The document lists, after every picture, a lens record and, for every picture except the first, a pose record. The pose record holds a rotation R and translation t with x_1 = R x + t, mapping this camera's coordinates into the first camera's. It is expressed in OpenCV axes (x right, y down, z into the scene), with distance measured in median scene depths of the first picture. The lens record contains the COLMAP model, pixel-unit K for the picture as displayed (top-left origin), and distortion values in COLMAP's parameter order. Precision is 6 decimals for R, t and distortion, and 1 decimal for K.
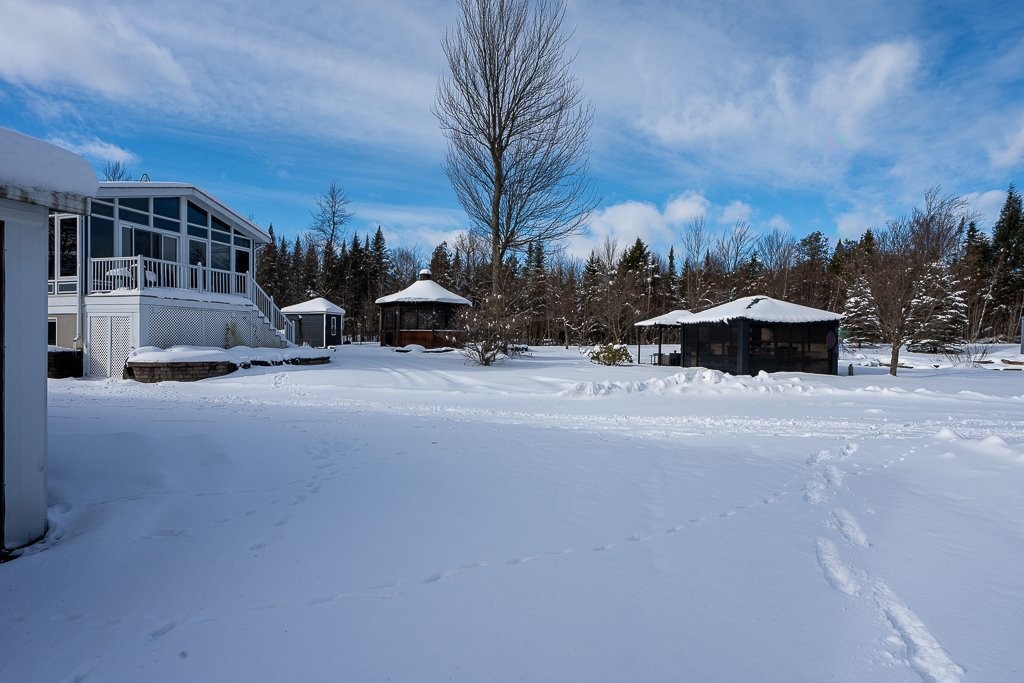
lens RADIAL K [[492.4, 0, 507.8], [0, 492.4, 343.8], [0, 0, 1]] dist [-0.004262, 0.000254]
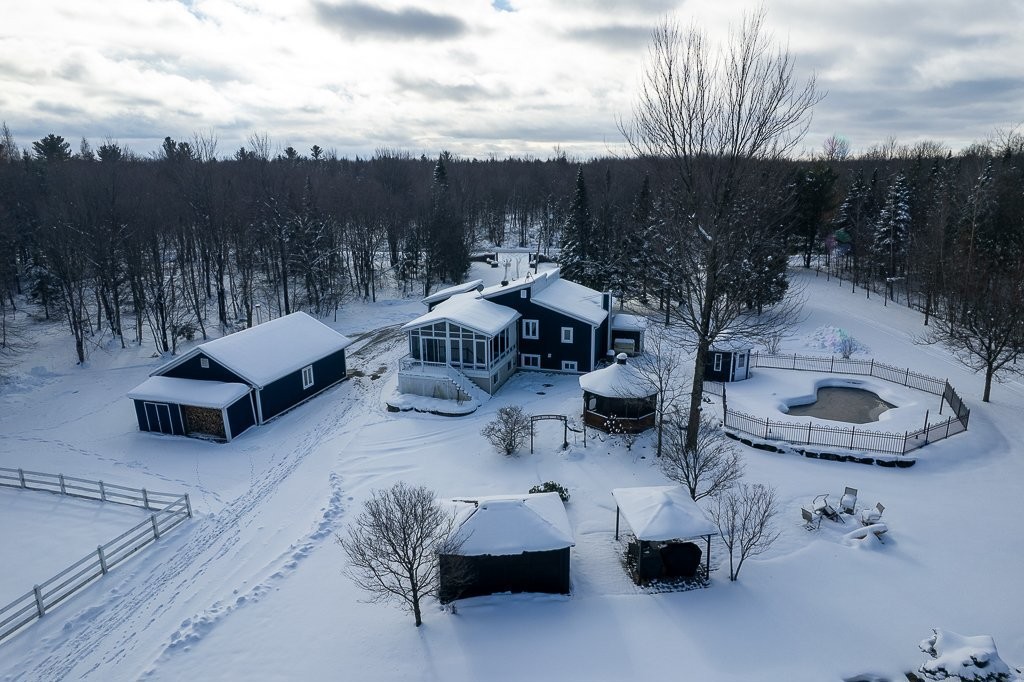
lens RADIAL K [[648.3, 0, 518.8], [0, 648.3, 344.3], [0, 0, 1]] dist [-0.037966, 0.025593]
pose [[-0.002803, 0.246094, -0.969242, 2.285476], [-0.007958, 0.969210, 0.246109, -0.977109], [0.999964, 0.008403, -0.000759, 1.434359]]
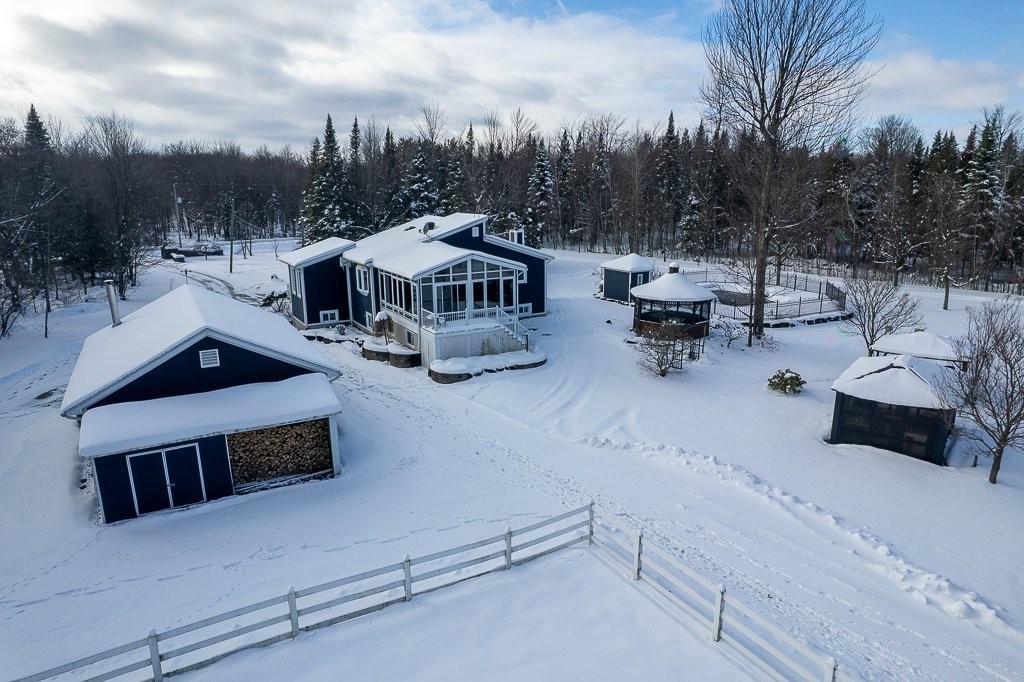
lens RADIAL K [[648.3, 0, 515.6], [0, 648.3, 337.8], [0, 0, 1]] dist [-0.037966, 0.025593]
pose [[0.712388, 0.147992, -0.686004, 1.096198], [0.004610, 0.976504, 0.215448, -0.554758], [0.701770, -0.156645, 0.694968, -0.504317]]
